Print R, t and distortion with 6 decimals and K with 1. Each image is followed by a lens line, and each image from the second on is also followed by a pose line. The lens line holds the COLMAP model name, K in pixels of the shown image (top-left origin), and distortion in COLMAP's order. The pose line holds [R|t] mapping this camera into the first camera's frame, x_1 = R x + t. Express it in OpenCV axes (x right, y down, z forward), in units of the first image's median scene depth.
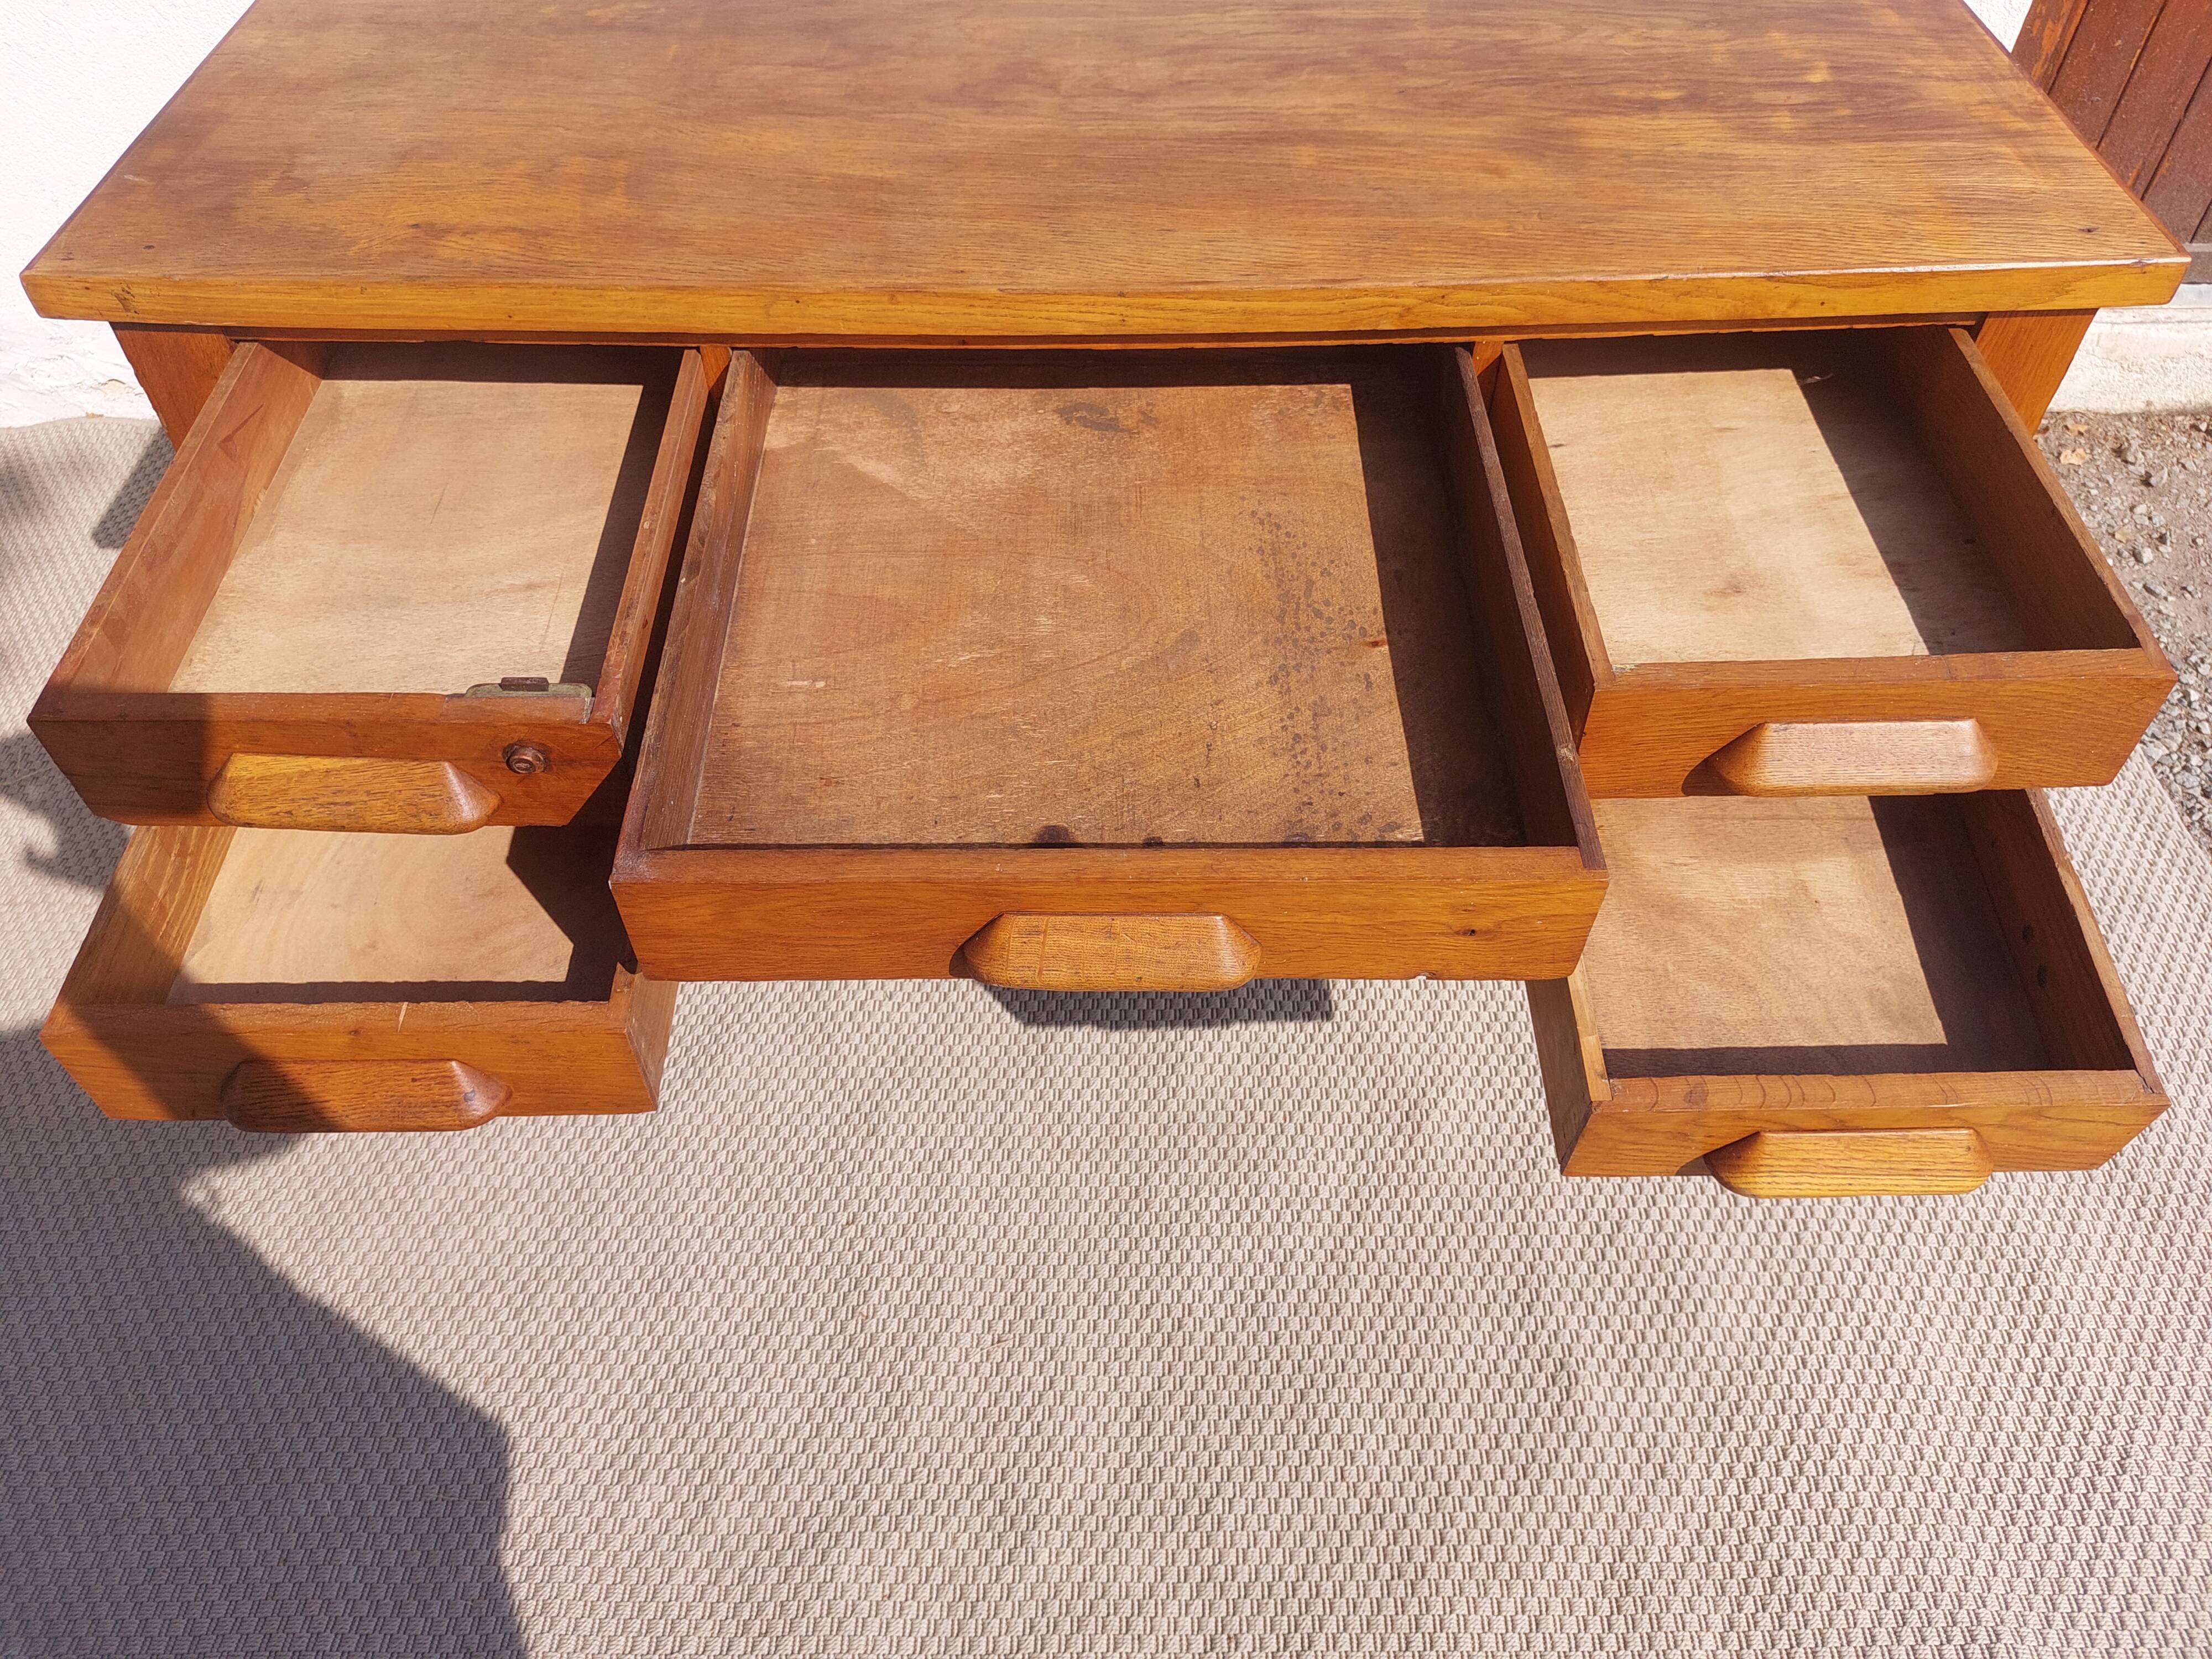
lens RADIAL K [[1623.4, 0, 1097.5], [0, 1623.4, 835.6], [0, 0, 1]] dist [0.053343, -0.067423]
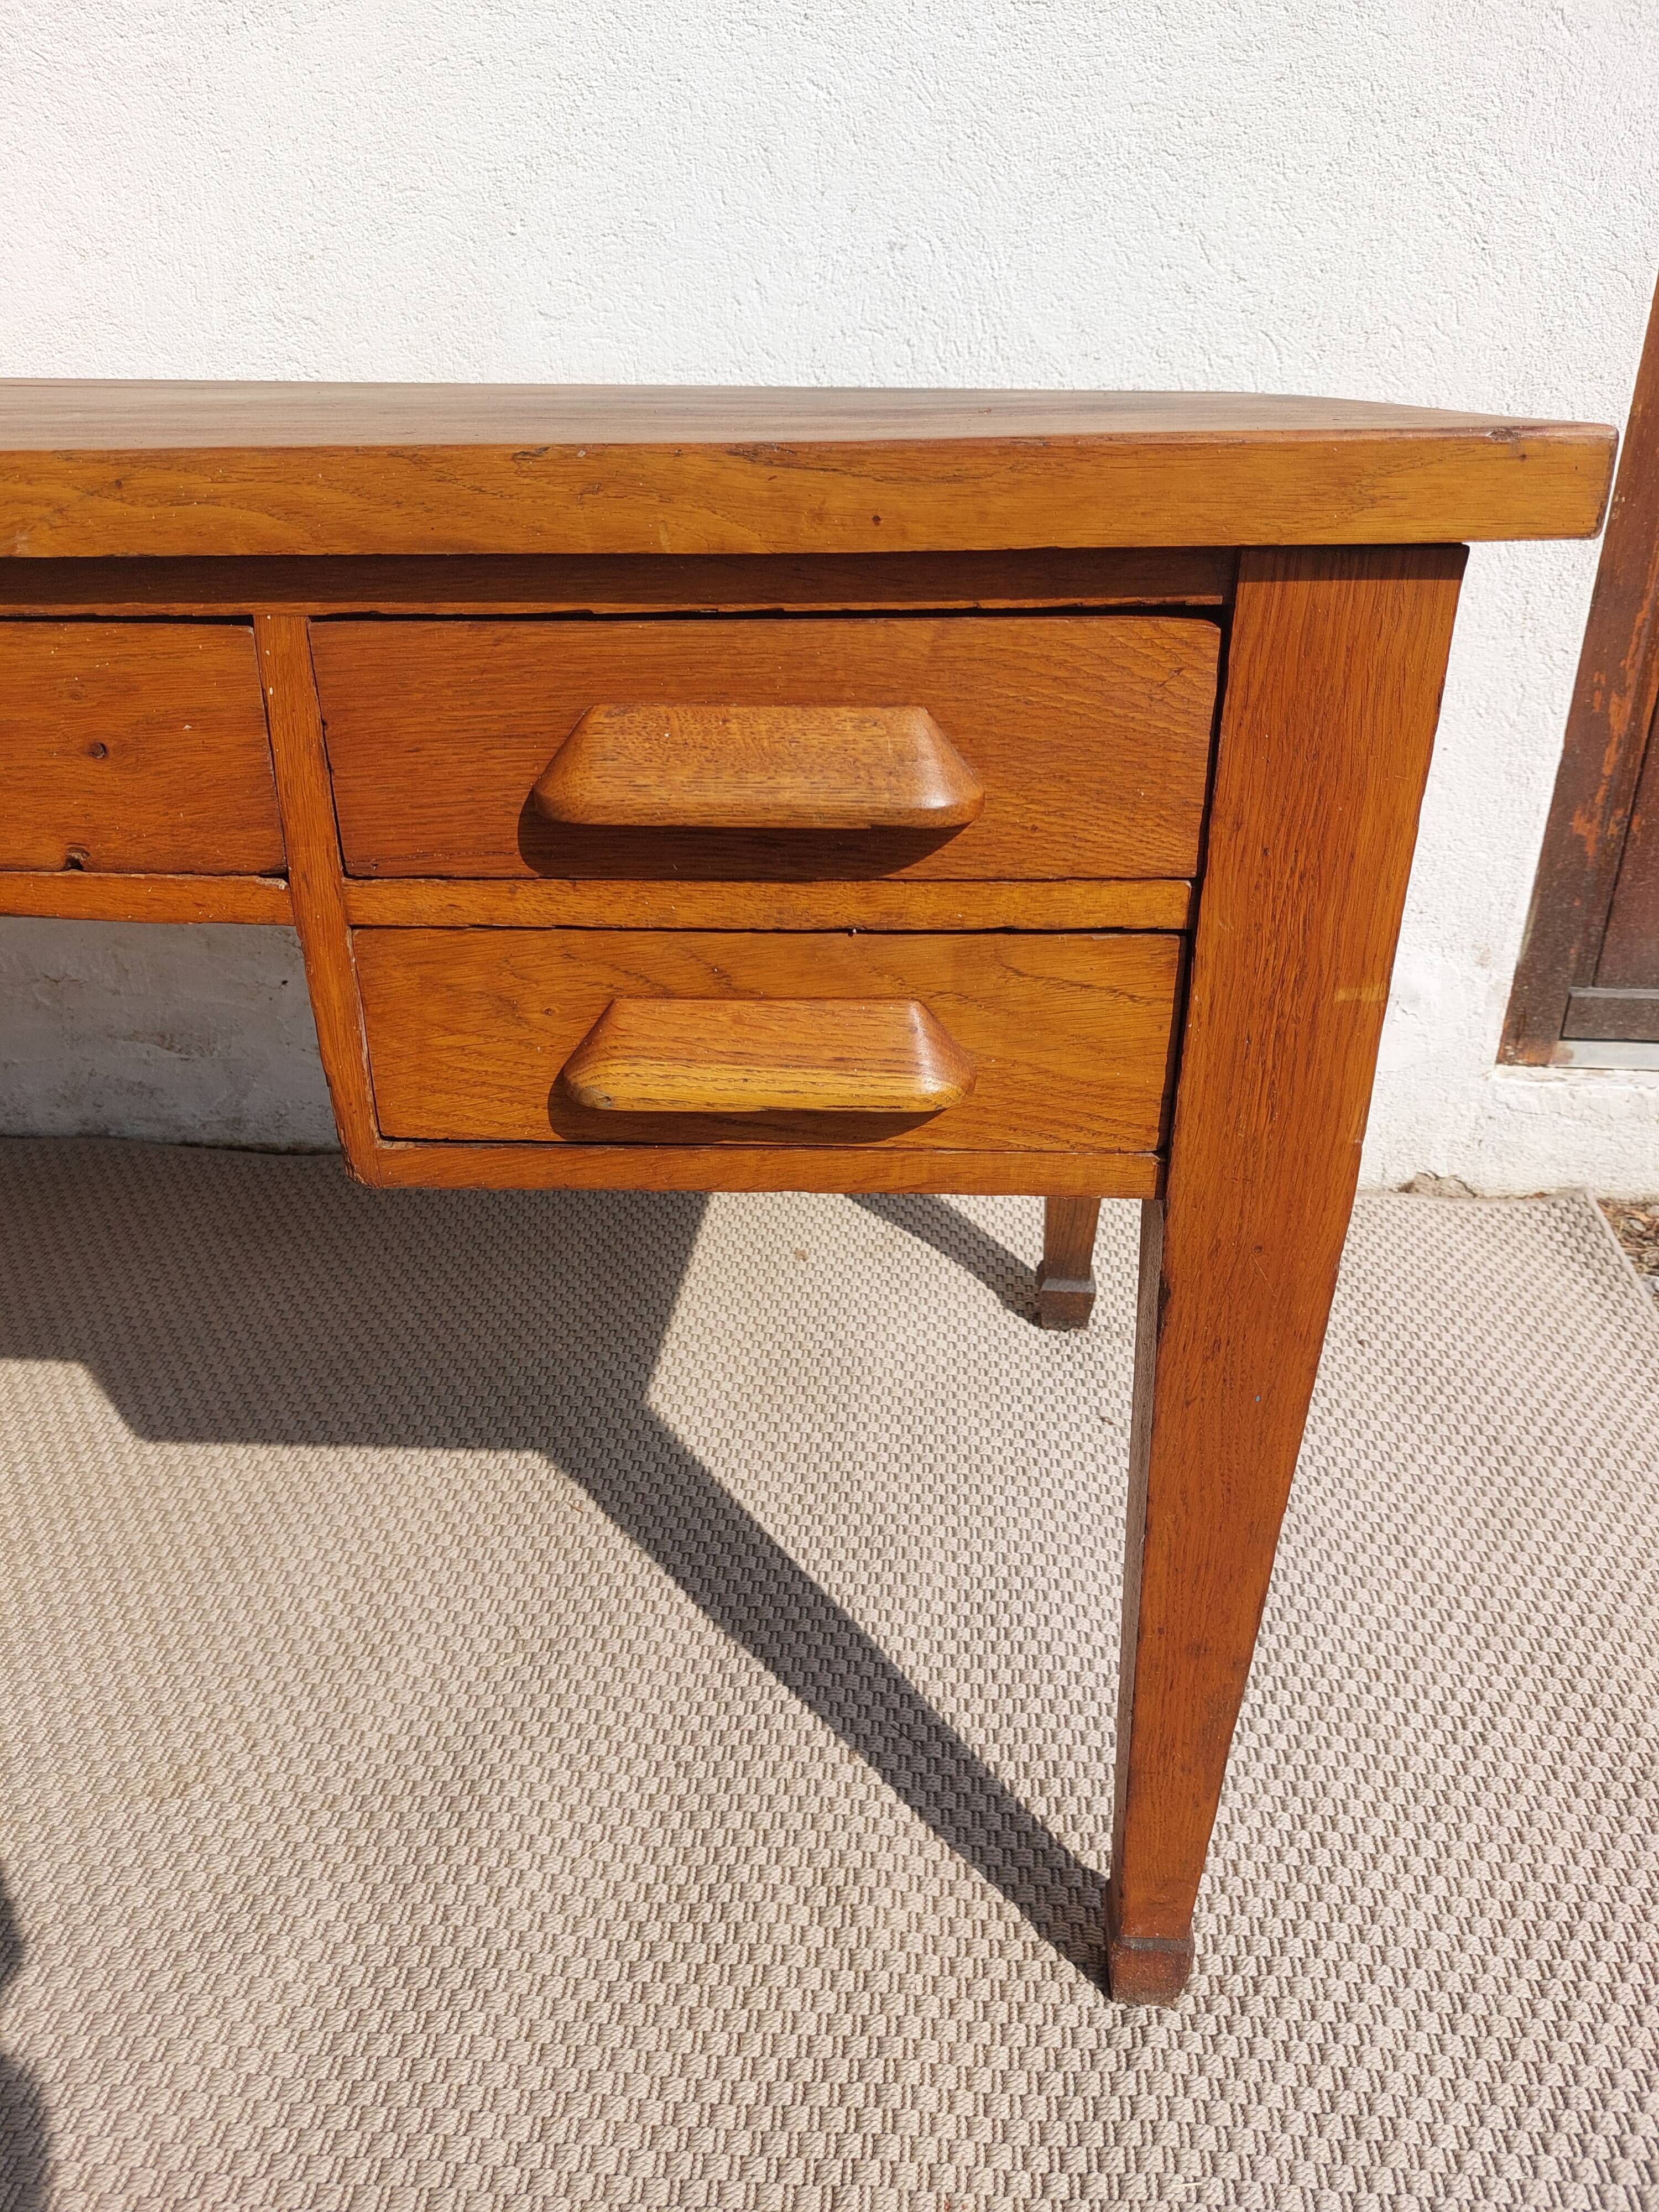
lens RADIAL K [[1623.4, 0, 841.0], [0, 1623.4, 1129.6], [0, 0, 1]] dist [0.053343, -0.067423]
pose [[0.997788, 0.039172, -0.053718, 0.411175], [-0.057011, 0.919803, -0.388217, 0.032034], [0.034202, 0.390421, 0.920001, 0.546355]]
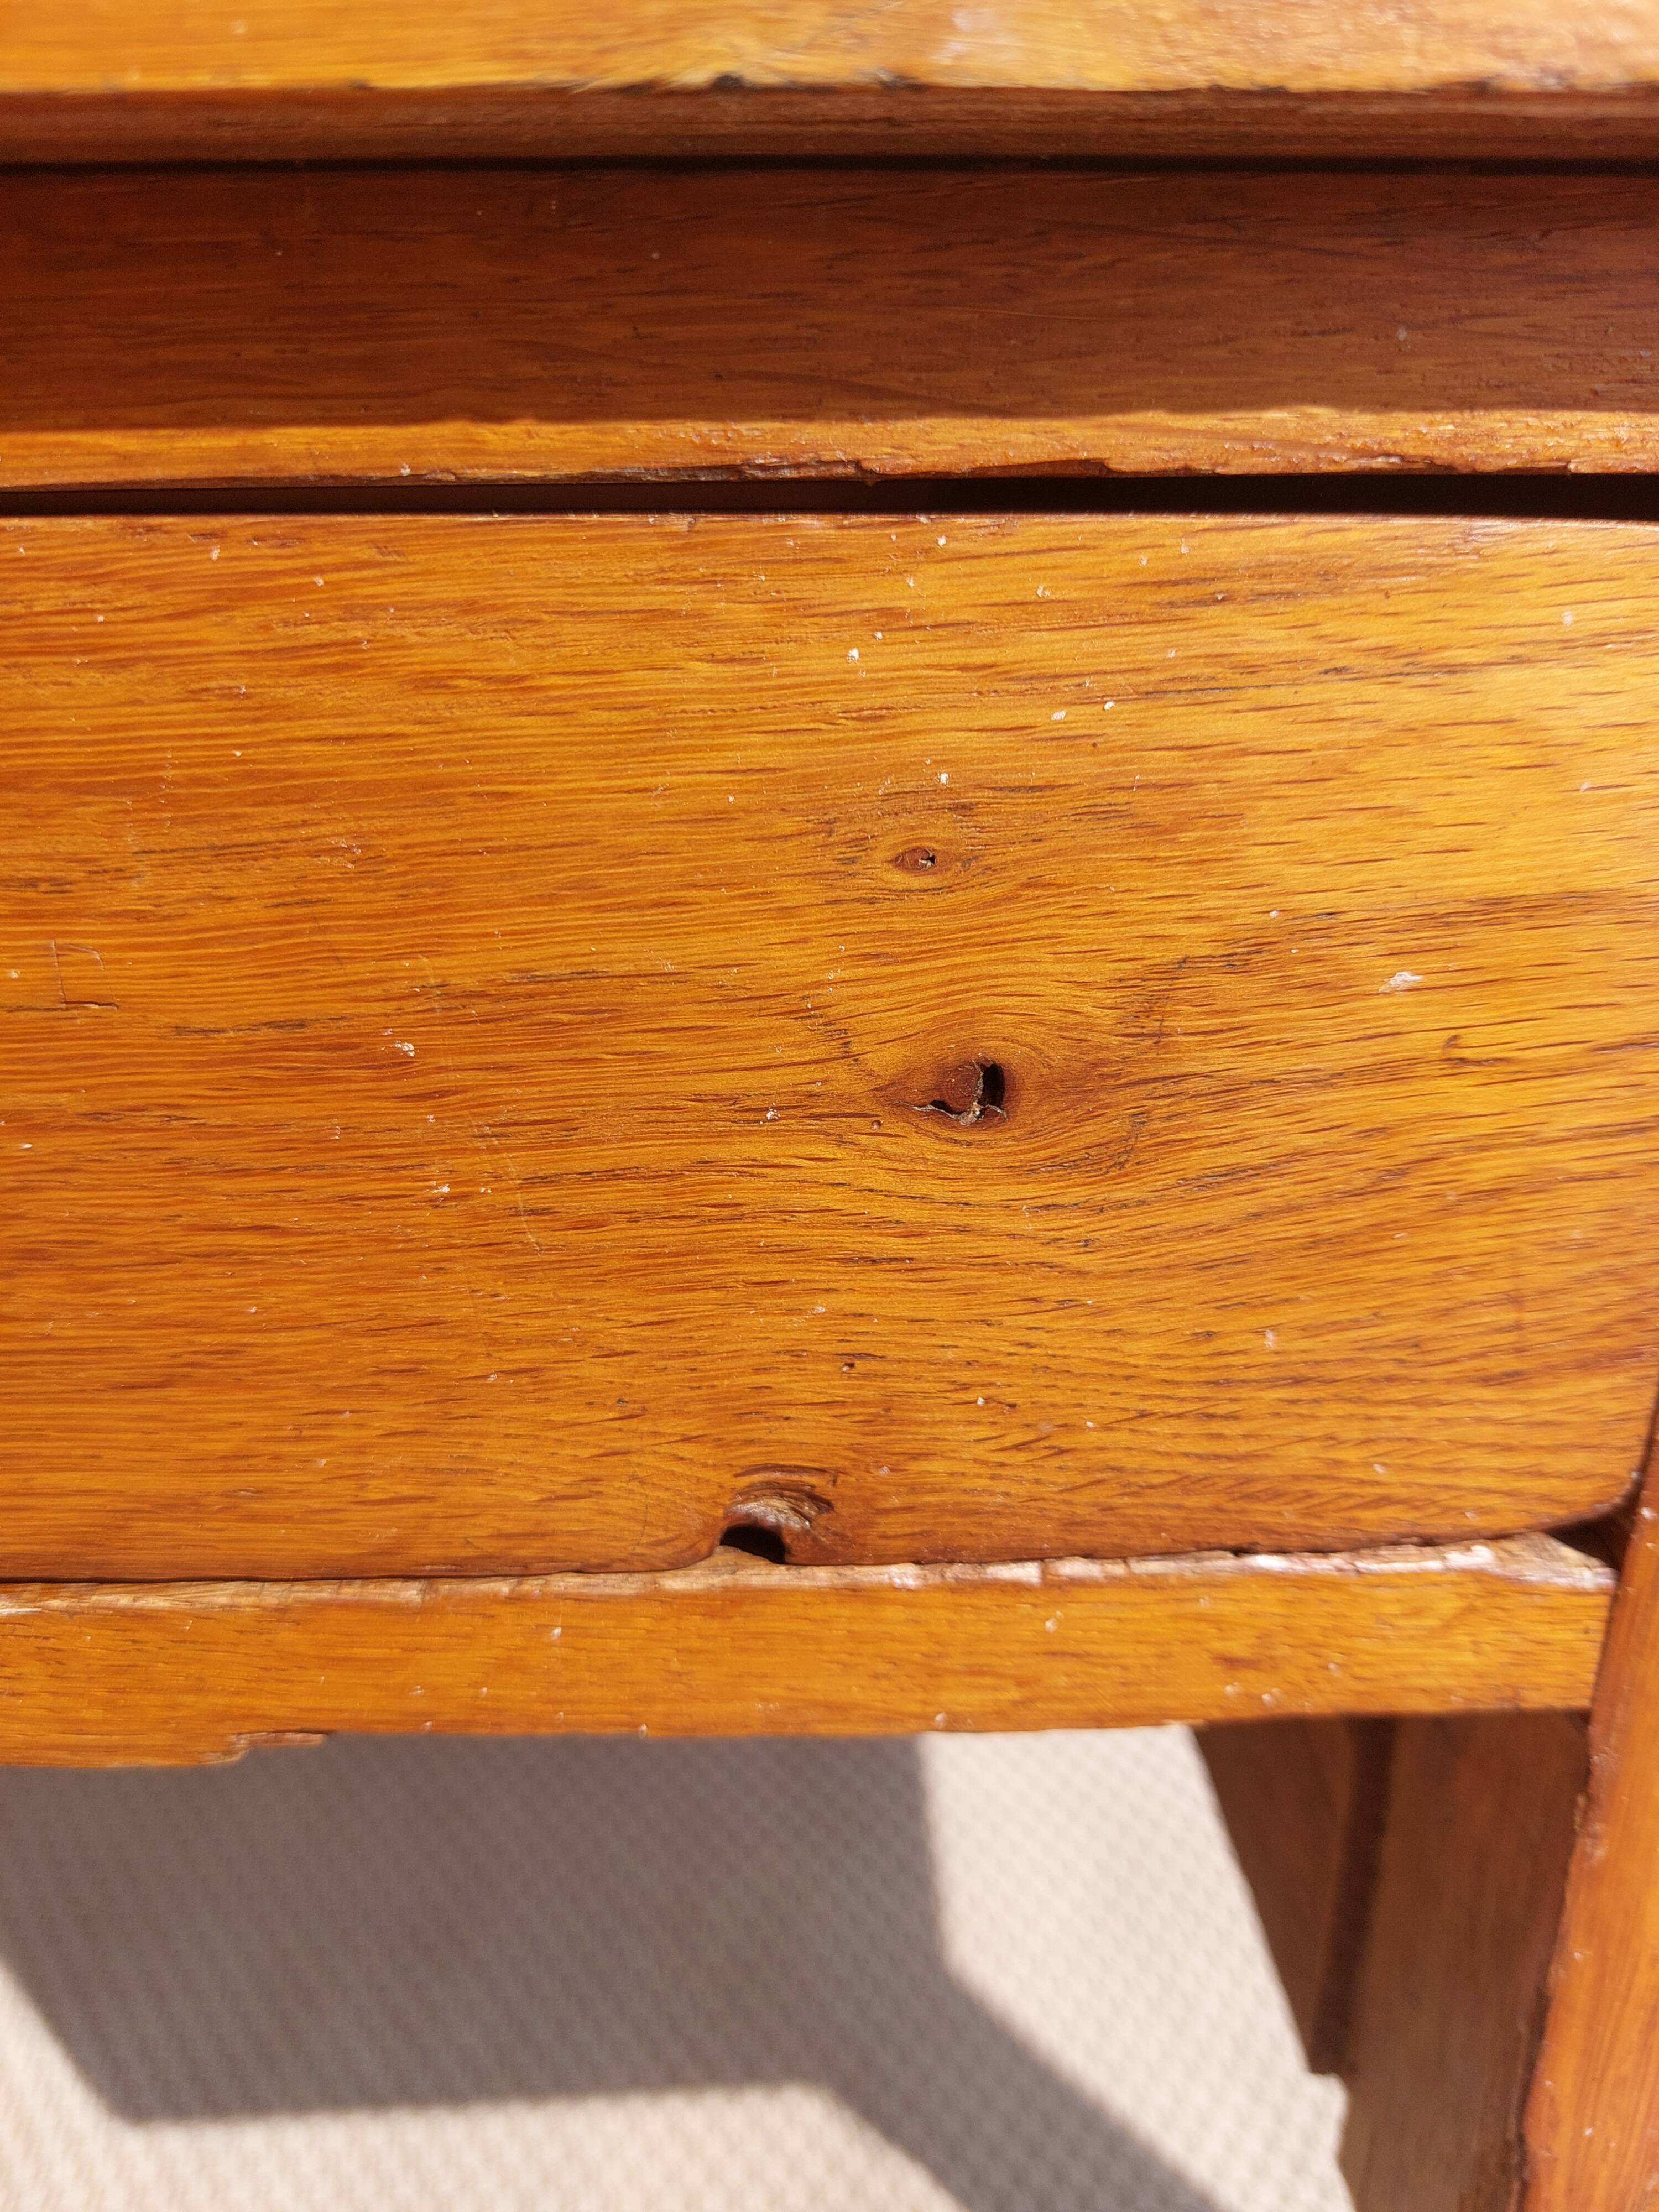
lens RADIAL K [[1623.4, 0, 872.7], [0, 1623.4, 1123.7], [0, 0, 1]] dist [0.053343, -0.067423]
pose [[0.997283, -0.006399, 0.073385, 0.143954], [0.041332, 0.873239, -0.485536, -0.194863], [-0.060976, 0.487250, 0.871131, 0.851012]]
